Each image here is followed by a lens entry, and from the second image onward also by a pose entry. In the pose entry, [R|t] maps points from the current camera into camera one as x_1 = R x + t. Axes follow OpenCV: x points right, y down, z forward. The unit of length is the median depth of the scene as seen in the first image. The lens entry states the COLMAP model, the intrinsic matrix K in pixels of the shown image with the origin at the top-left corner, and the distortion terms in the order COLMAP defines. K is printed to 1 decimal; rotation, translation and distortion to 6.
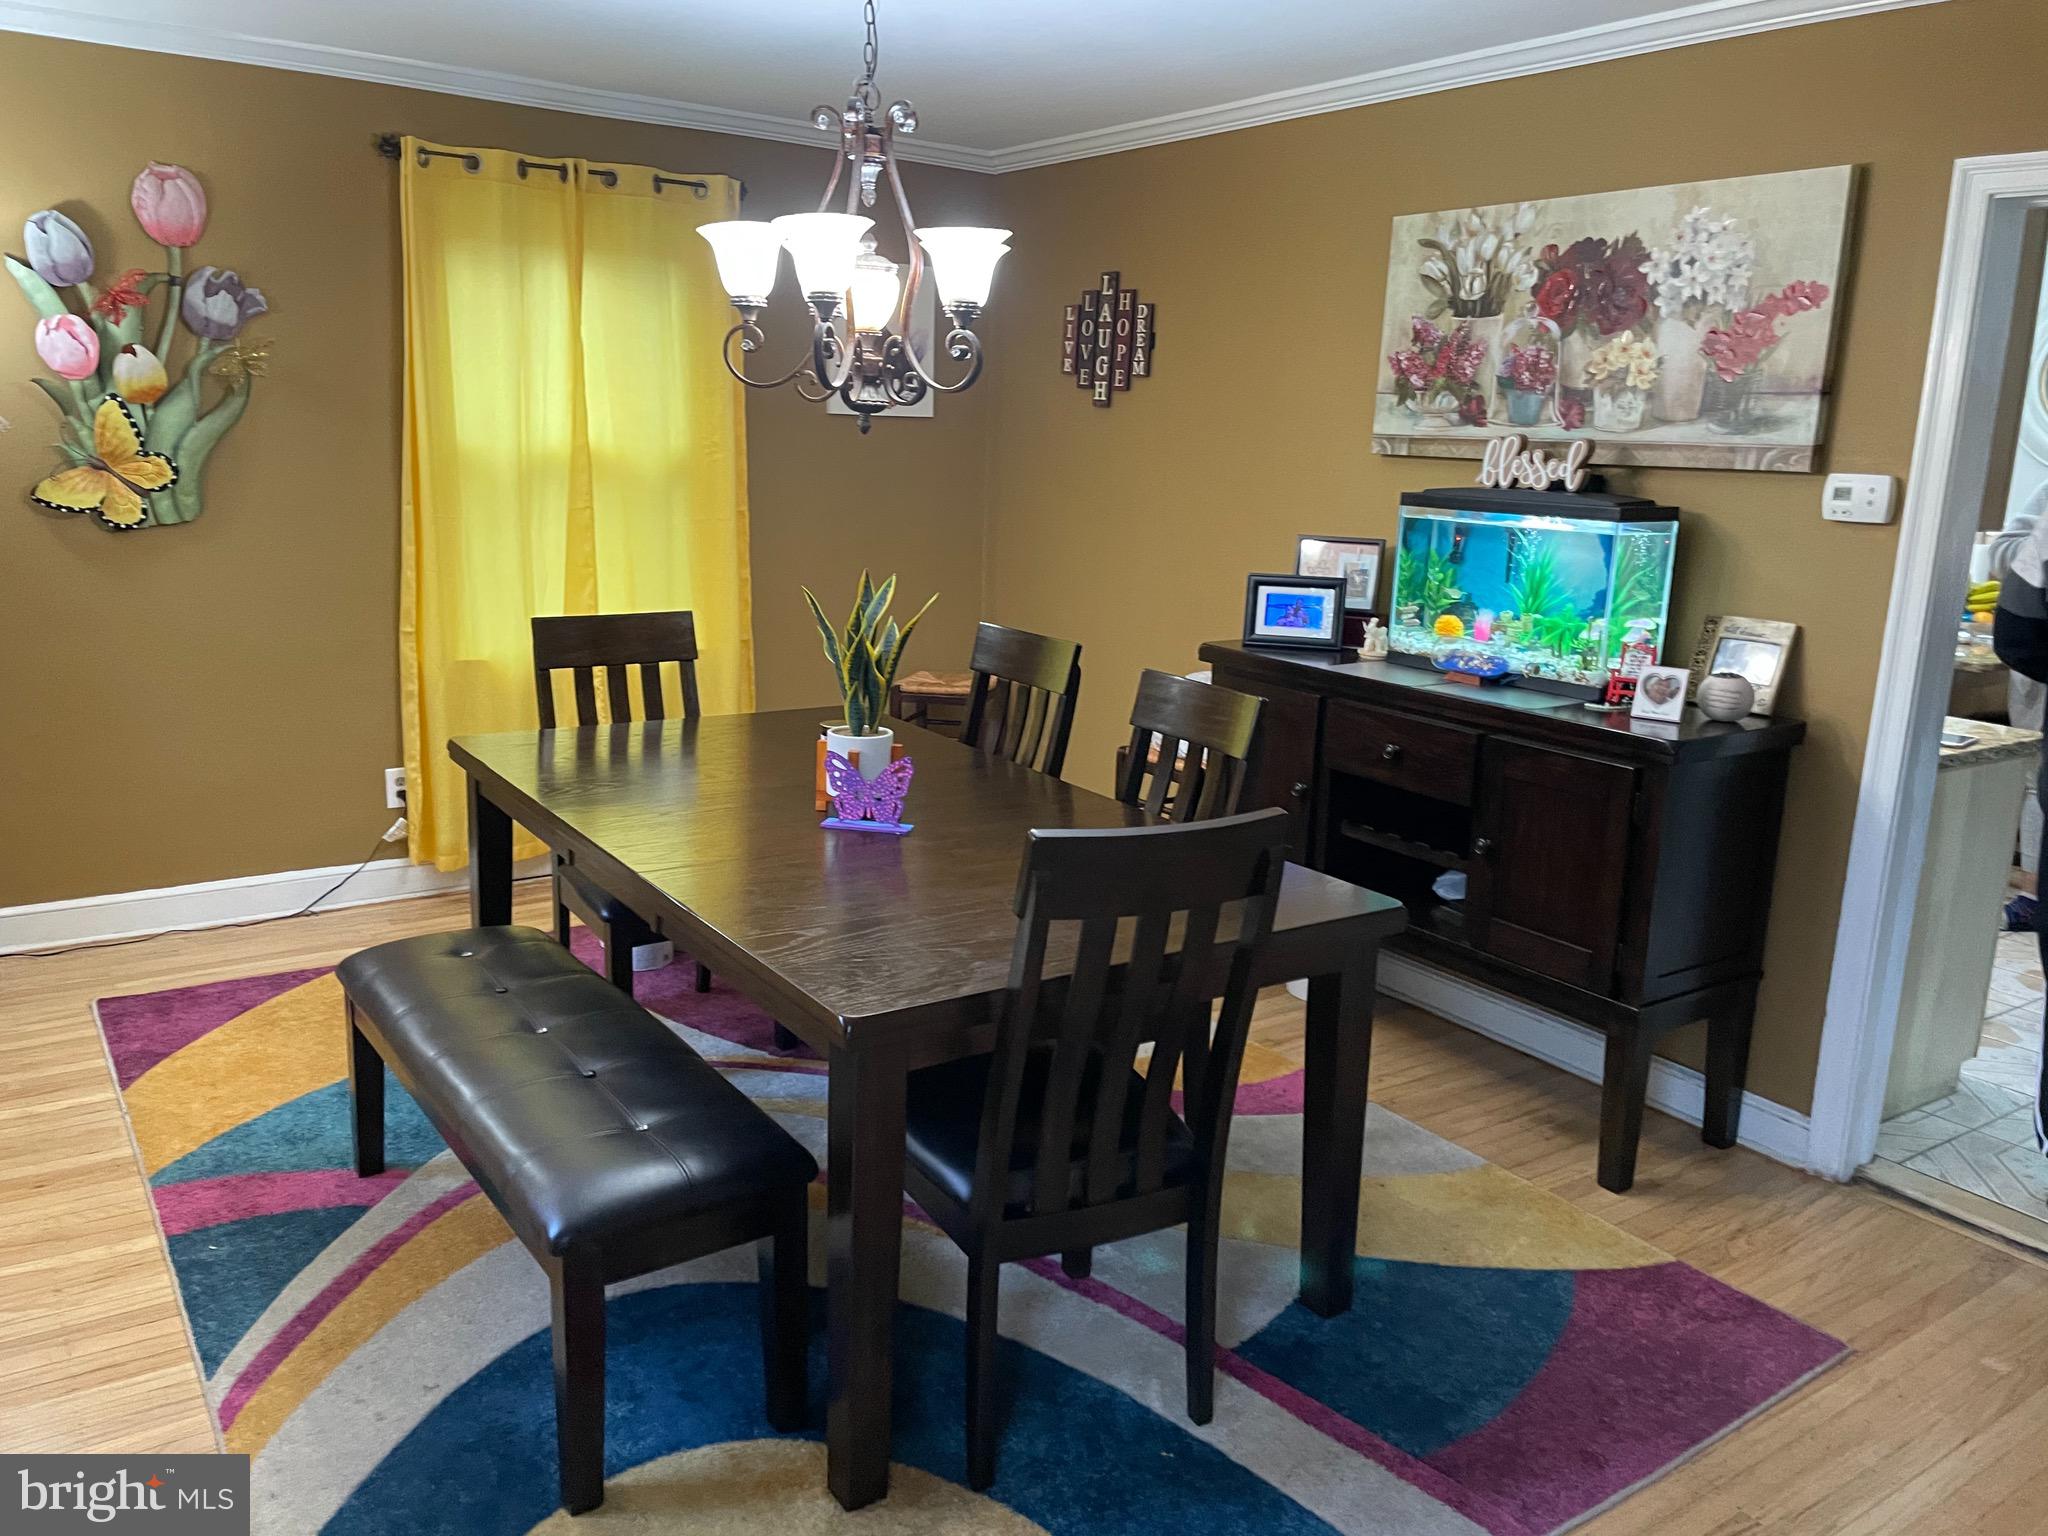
lens RADIAL K [[1546.2, 0, 1019.6], [0, 1546.2, 759.9], [0, 0, 1]] dist [0.013580, -0.001361]
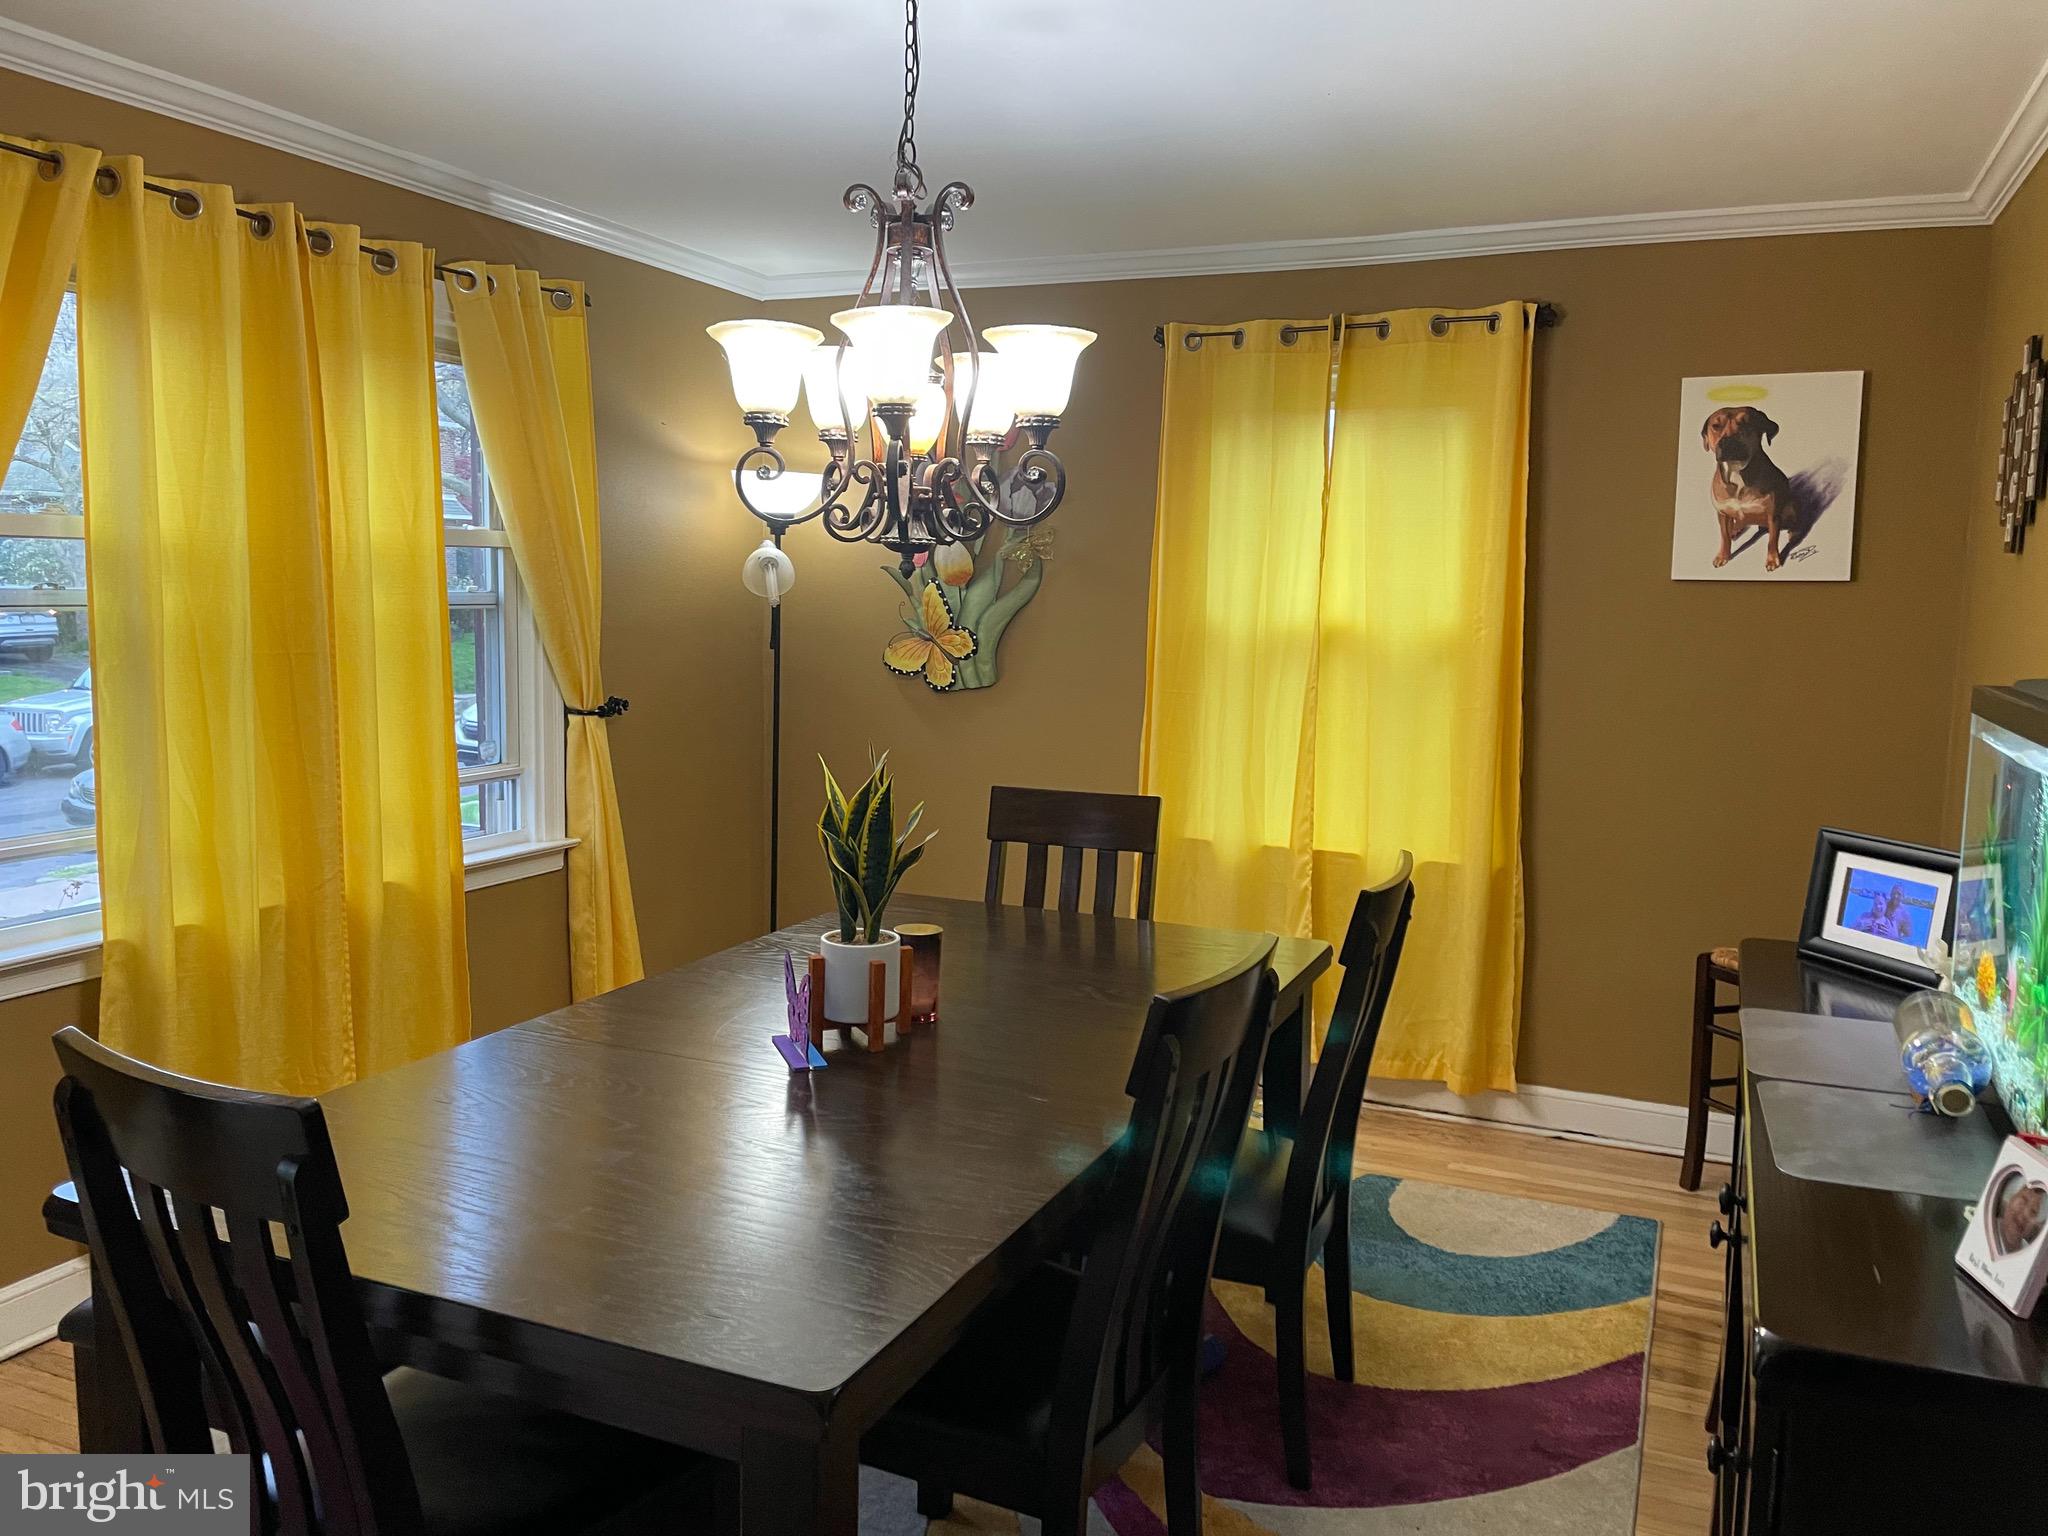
lens RADIAL K [[1546.2, 0, 1018.4], [0, 1546.2, 771.5], [0, 0, 1]] dist [0.013580, -0.001361]
pose [[0.506560, 0.076048, -0.858844, 0.470549], [-0.187012, 0.982080, -0.023342, -0.072328], [0.841679, 0.172439, 0.511704, 0.462411]]
